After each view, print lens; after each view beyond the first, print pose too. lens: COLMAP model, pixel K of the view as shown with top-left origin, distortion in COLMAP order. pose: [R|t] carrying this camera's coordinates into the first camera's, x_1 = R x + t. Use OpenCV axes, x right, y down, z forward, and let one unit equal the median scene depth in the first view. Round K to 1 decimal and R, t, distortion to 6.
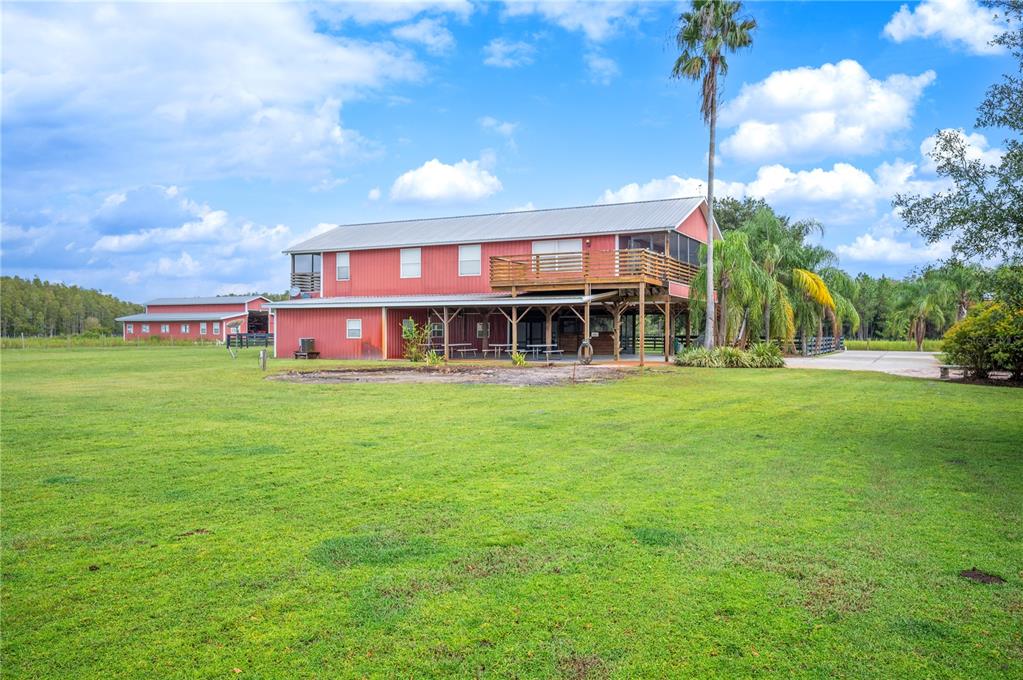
lens RADIAL K [[768.1, 0, 511.5], [0, 768.1, 340.0], [0, 0, 1]] dist [-0.000859, -0.000148]
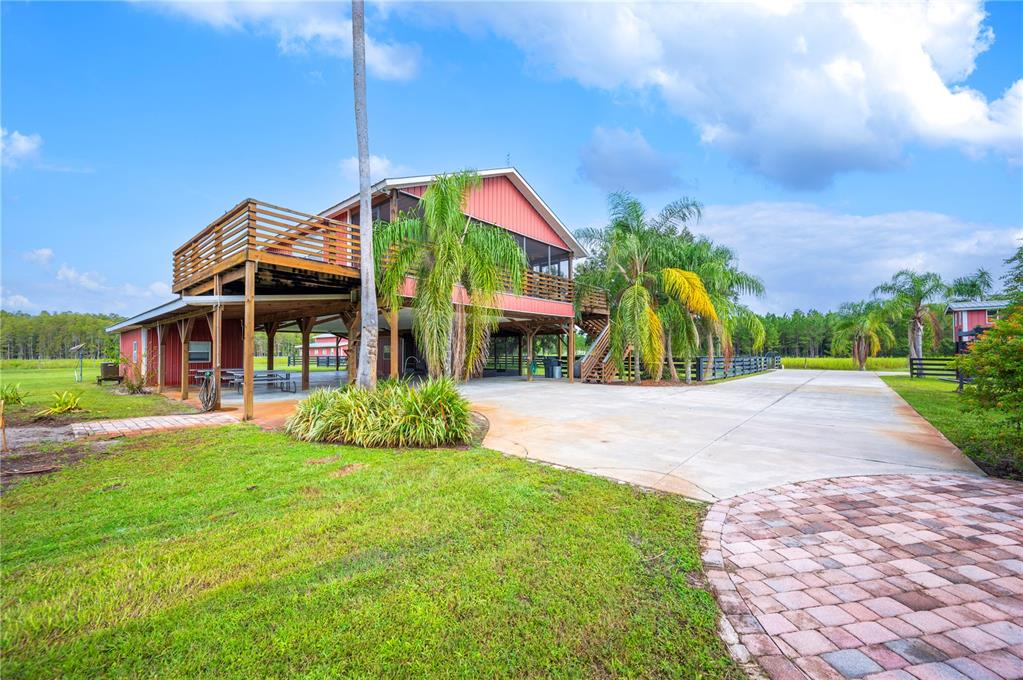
lens RADIAL K [[408.5, 0, 511.6], [0, 408.5, 345.5], [0, 0, 1]] dist [0.001890, -0.000075]
pose [[0.976263, -0.009473, -0.216383, 0.299219], [0.003361, 0.999585, -0.028594, -0.006677], [0.216564, 0.027188, 0.975890, 0.563719]]
